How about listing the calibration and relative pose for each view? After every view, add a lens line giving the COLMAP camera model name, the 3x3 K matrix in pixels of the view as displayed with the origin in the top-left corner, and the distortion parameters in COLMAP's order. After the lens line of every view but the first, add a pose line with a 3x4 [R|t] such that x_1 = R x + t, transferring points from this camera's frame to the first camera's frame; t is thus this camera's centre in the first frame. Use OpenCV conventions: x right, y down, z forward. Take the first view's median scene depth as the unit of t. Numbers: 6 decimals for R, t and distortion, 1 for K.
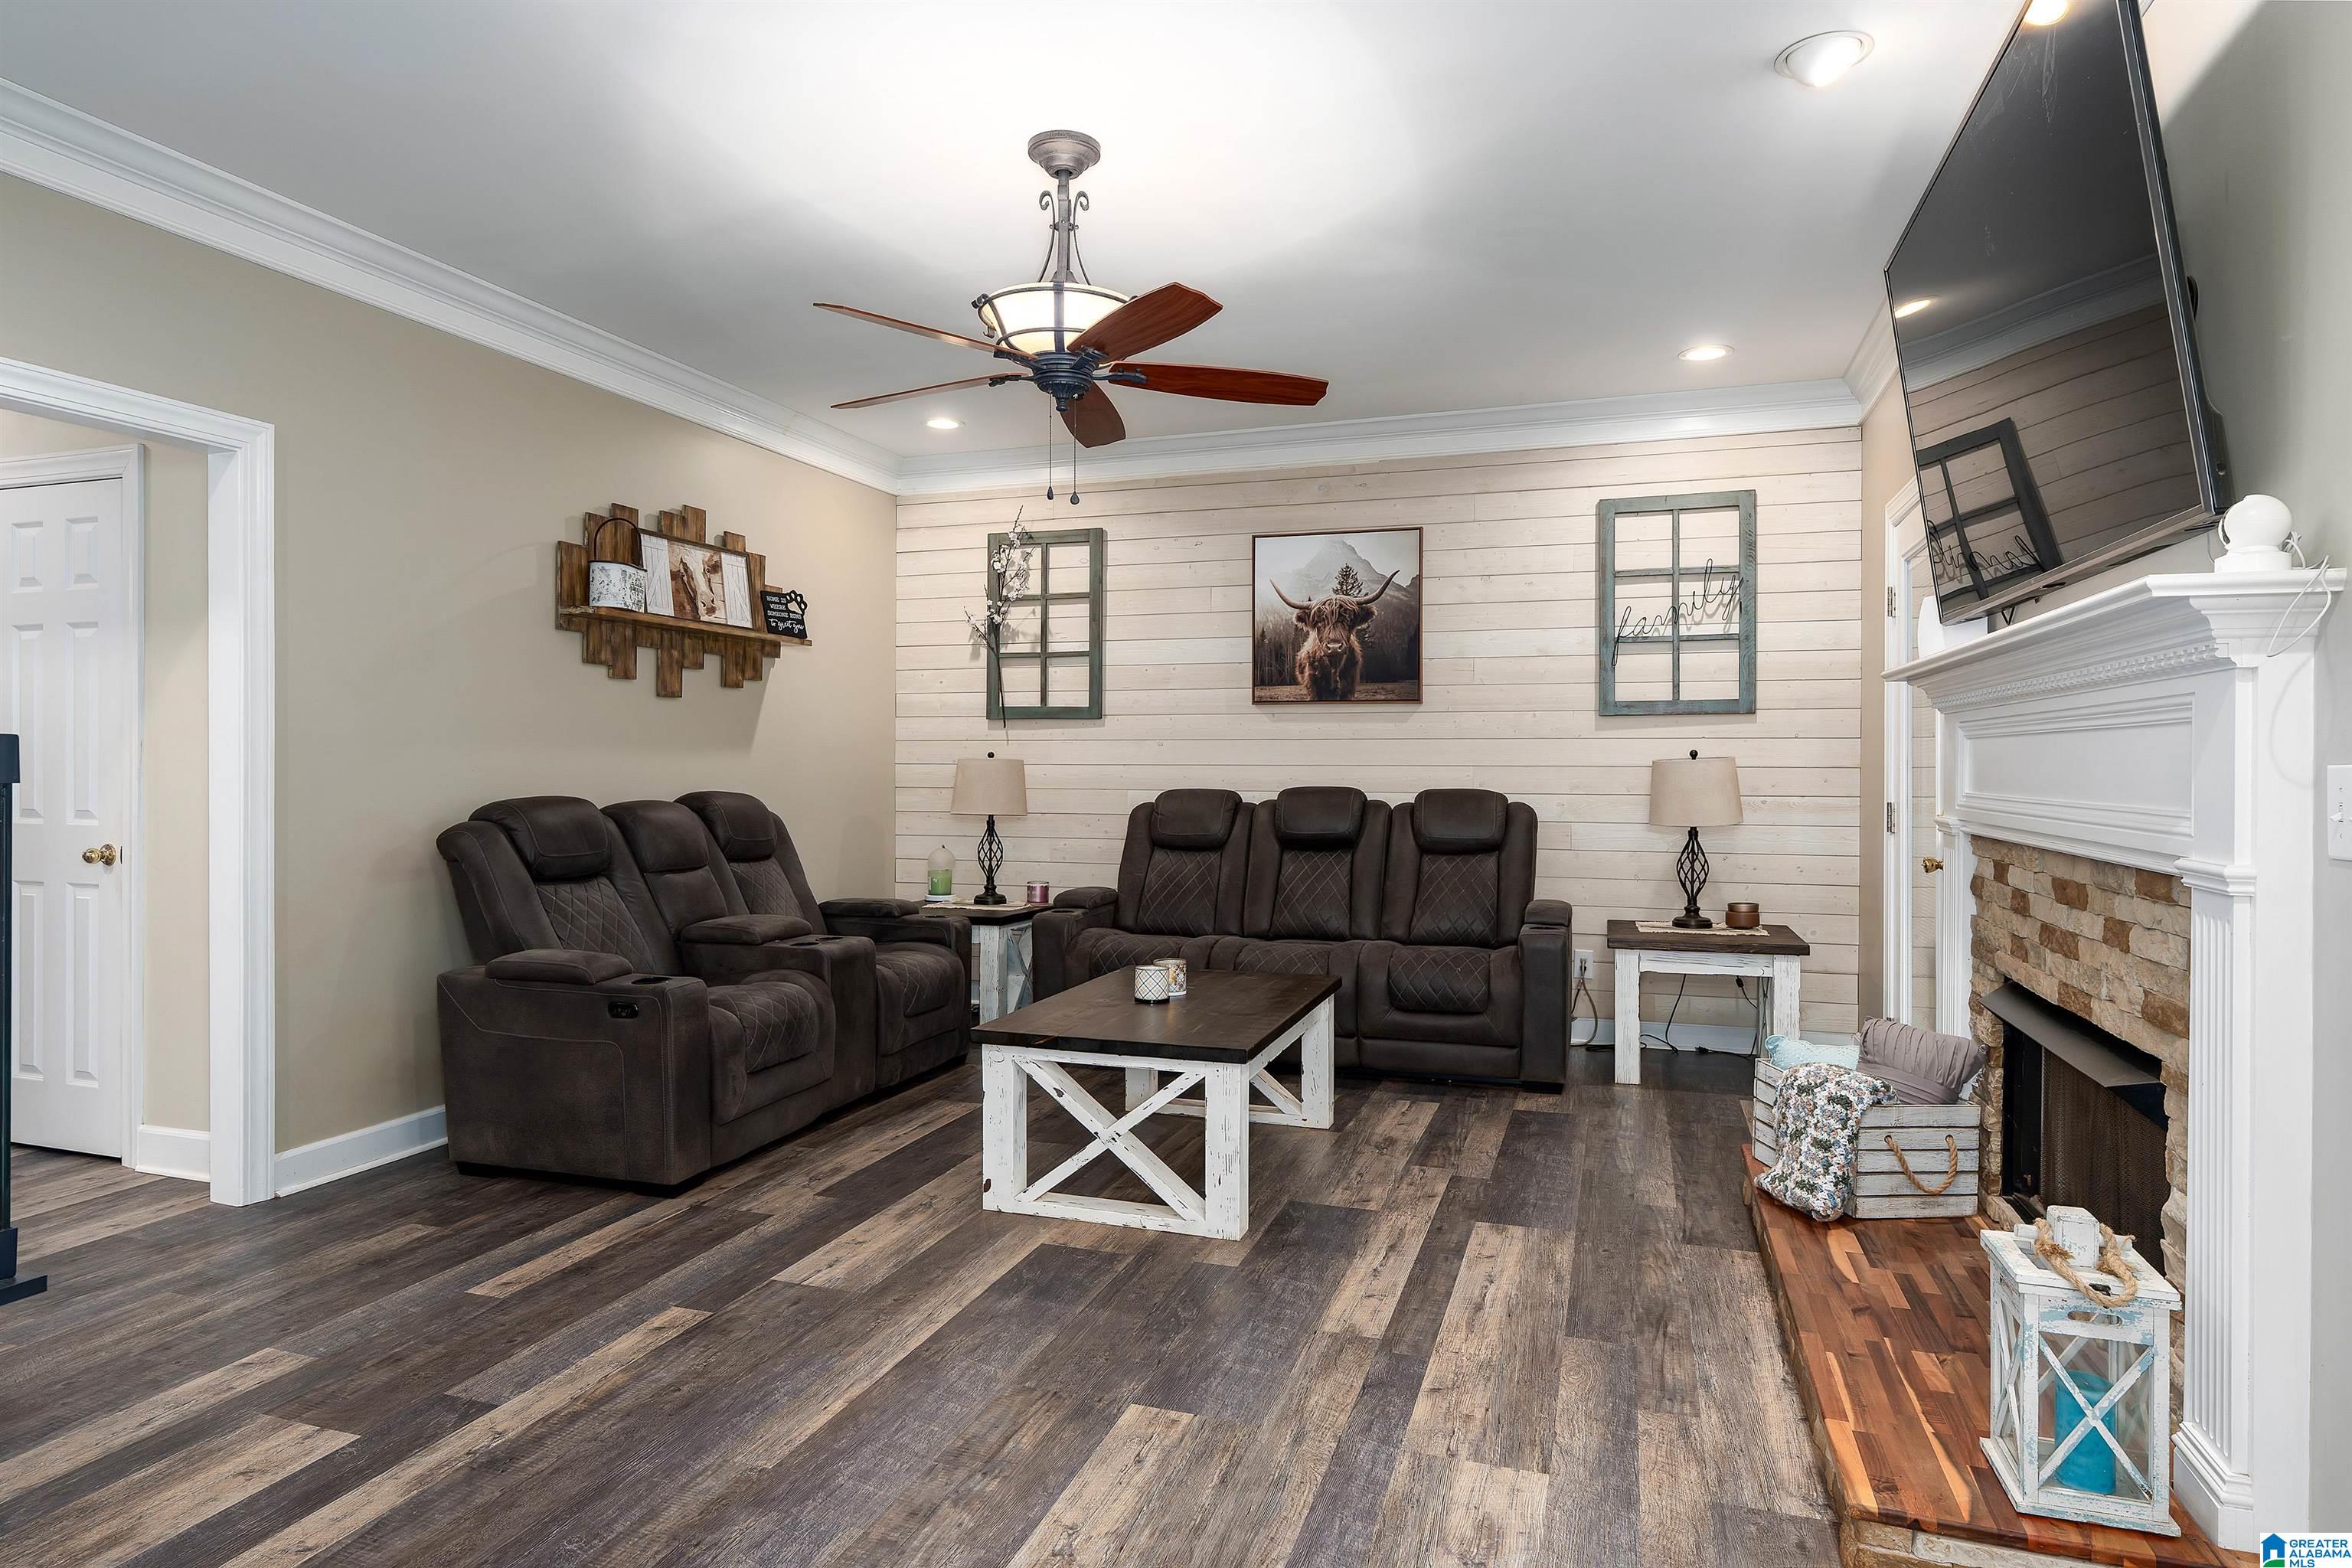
lens RADIAL K [[1304.1, 0, 1184.2], [0, 1304.1, 773.6], [0, 0, 1]] dist [-0.013817, 0.000302]
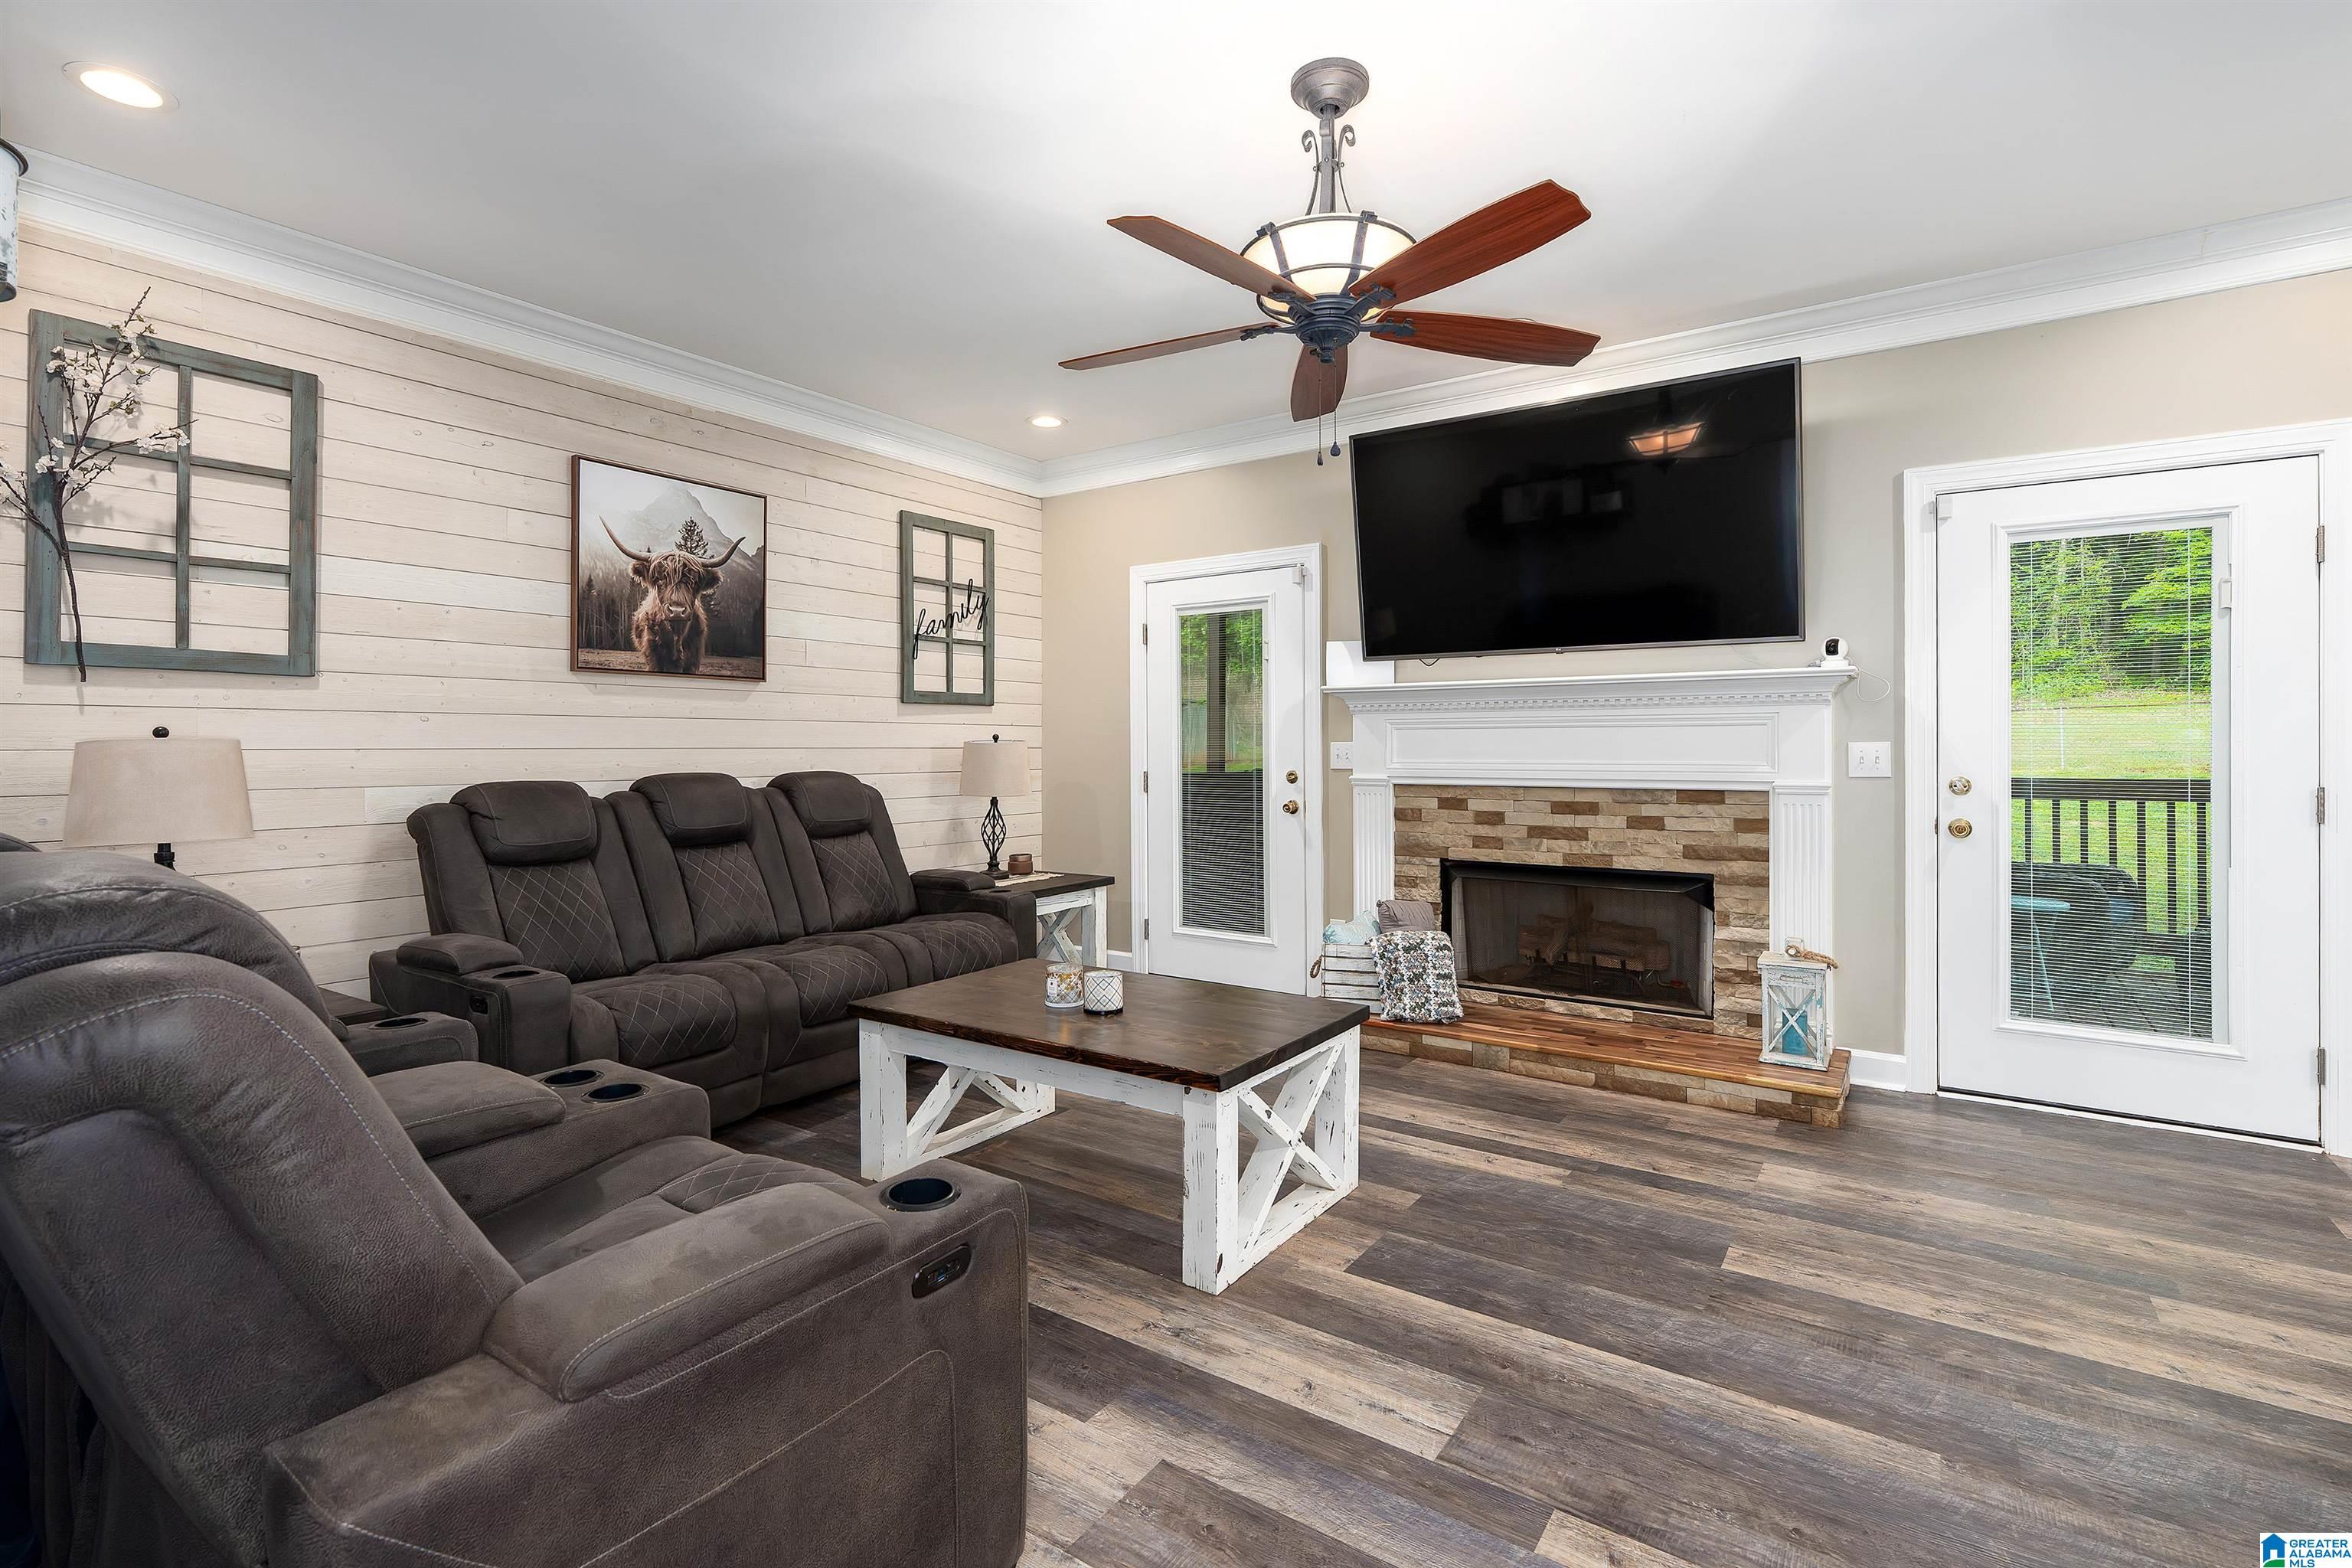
lens RADIAL K [[1061.5, 0, 1188.8], [0, 1061.5, 746.7], [0, 0, 1]] dist [-0.007898, 0.001070]
pose [[0.295711, -0.002215, 0.955275, -0.462989], [0.011755, 0.999930, -0.001321, -0.002661], [-0.955205, 0.011620, 0.295716, 0.482031]]
